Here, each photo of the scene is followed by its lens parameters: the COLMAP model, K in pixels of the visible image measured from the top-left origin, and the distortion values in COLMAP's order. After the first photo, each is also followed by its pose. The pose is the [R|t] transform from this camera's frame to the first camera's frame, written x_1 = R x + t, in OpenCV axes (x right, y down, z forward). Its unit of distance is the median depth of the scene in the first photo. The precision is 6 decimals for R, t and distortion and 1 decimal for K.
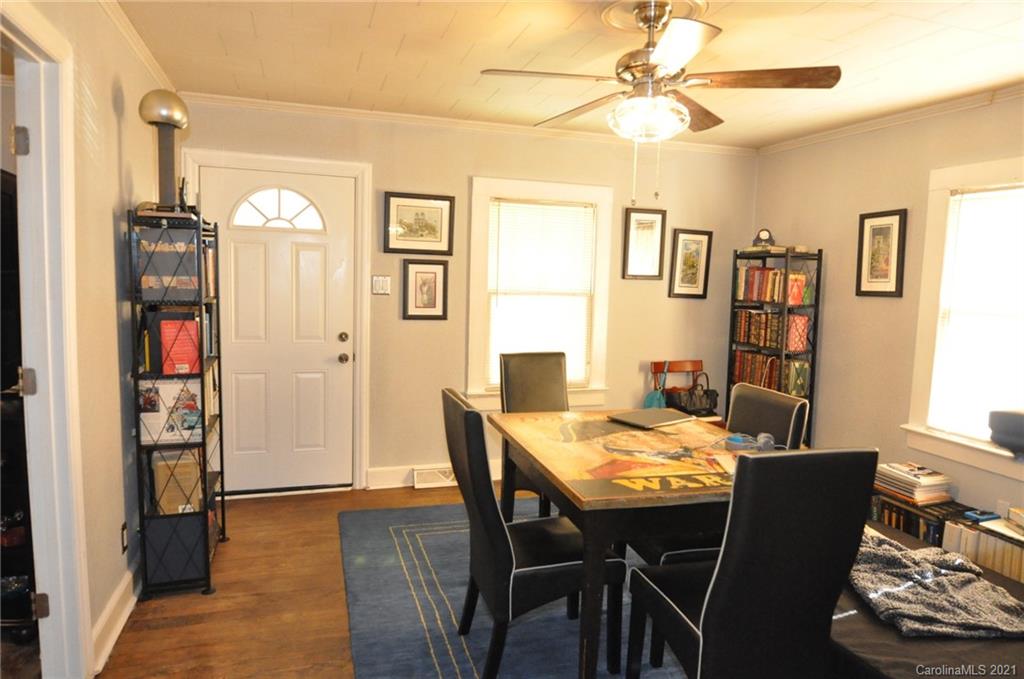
lens RADIAL K [[628.9, 0, 511.9], [0, 628.9, 330.9], [0, 0, 1]] dist [-0.015844, -0.003514]
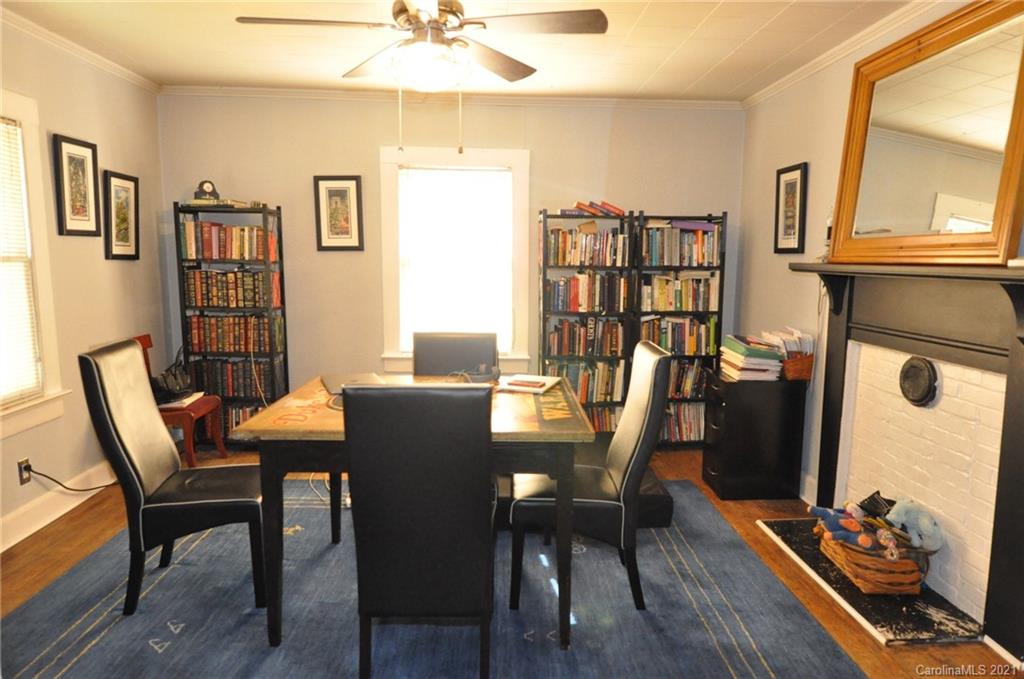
lens RADIAL K [[628.9, 0, 505.1], [0, 628.9, 336.8], [0, 0, 1]] dist [-0.015844, -0.003514]
pose [[0.274148, -0.148499, 0.950153, -0.395798], [0.079377, 0.988129, 0.131531, -0.023364], [-0.958406, 0.039362, 0.282681, 0.344928]]
